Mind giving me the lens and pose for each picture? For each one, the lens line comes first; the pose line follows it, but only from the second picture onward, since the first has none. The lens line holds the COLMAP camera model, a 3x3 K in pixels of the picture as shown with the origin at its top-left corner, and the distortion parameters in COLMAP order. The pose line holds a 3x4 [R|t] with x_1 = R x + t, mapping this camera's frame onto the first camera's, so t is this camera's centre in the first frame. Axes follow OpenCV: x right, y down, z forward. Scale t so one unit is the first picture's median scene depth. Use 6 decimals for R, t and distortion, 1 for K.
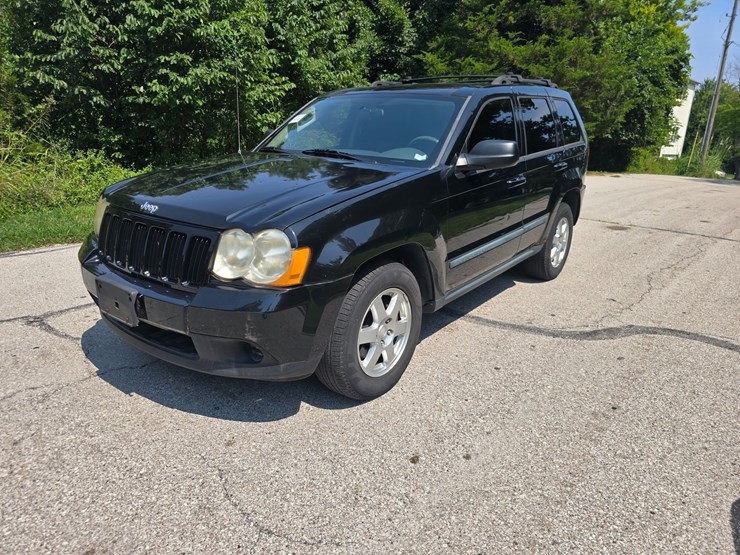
lens RADIAL K [[503.4, 0, 367.8], [0, 503.4, 278.0], [0, 0, 1]] dist [0.038860, -0.034326]
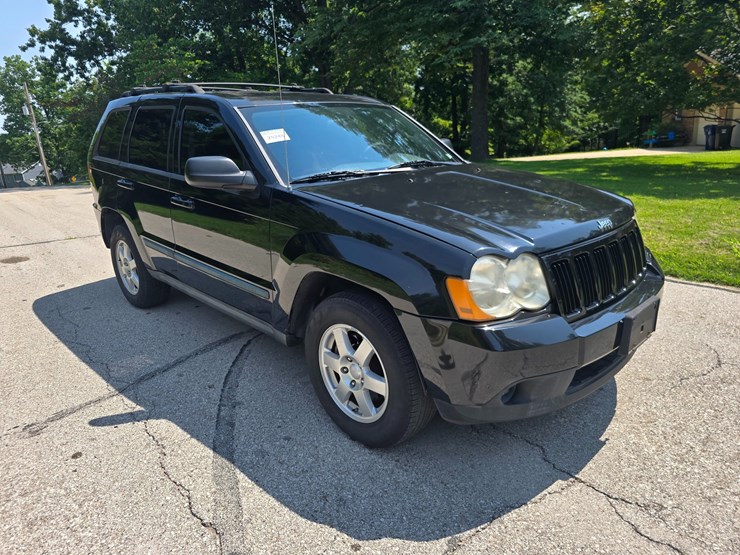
lens RADIAL K [[503.4, 0, 359.7], [0, 503.4, 278.2], [0, 0, 1]] dist [0.038860, -0.034326]
pose [[0.151132, -0.322519, 0.934420, -0.981623], [0.335238, 0.905981, 0.258482, -0.309147], [-0.929932, 0.274188, 0.245043, 0.852625]]
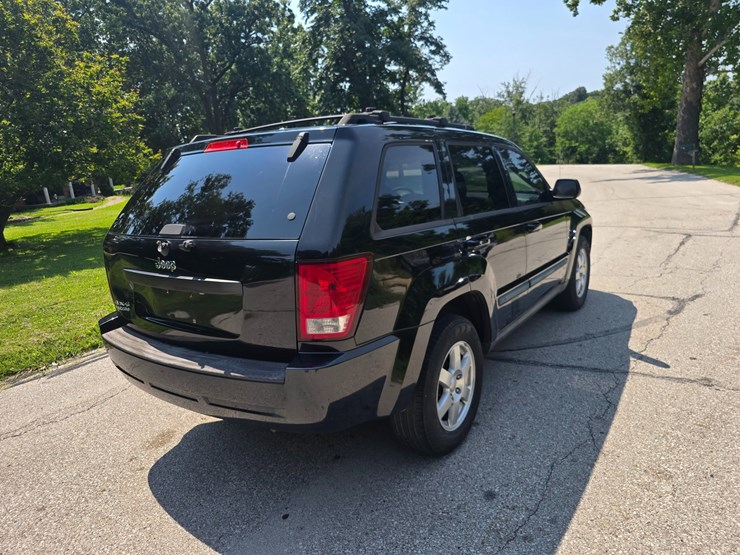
lens RADIAL K [[503.4, 0, 369.7], [0, 503.4, 271.8], [0, 0, 1]] dist [0.038860, -0.034326]
pose [[-0.997591, 0.054669, -0.042698, 0.268450], [0.026660, 0.870426, 0.491576, -0.744061], [0.064039, 0.489254, -0.869787, 2.272234]]
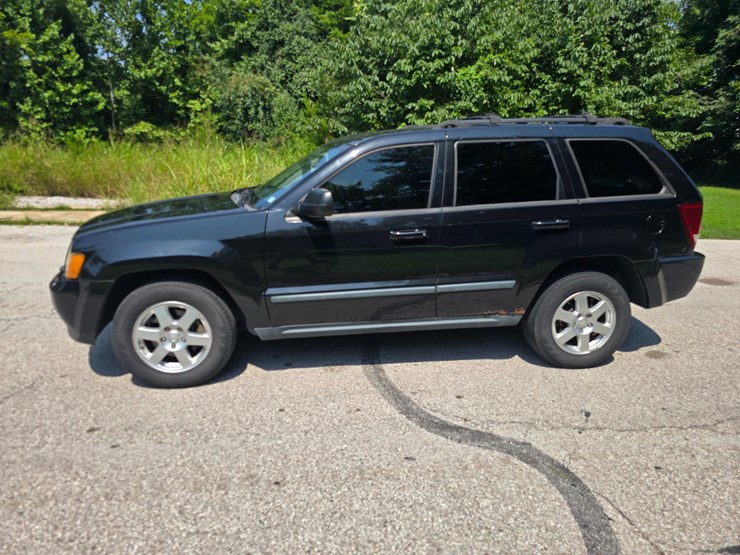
lens RADIAL K [[497.9, 0, 361.7], [0, 497.9, 261.7], [0, 0, 1]] dist [0.049942, -0.035495]
pose [[0.712929, 0.151127, -0.684758, 0.888827], [-0.205699, 0.978614, 0.001820, -0.128107], [0.670388, 0.139557, 0.728769, 0.299494]]
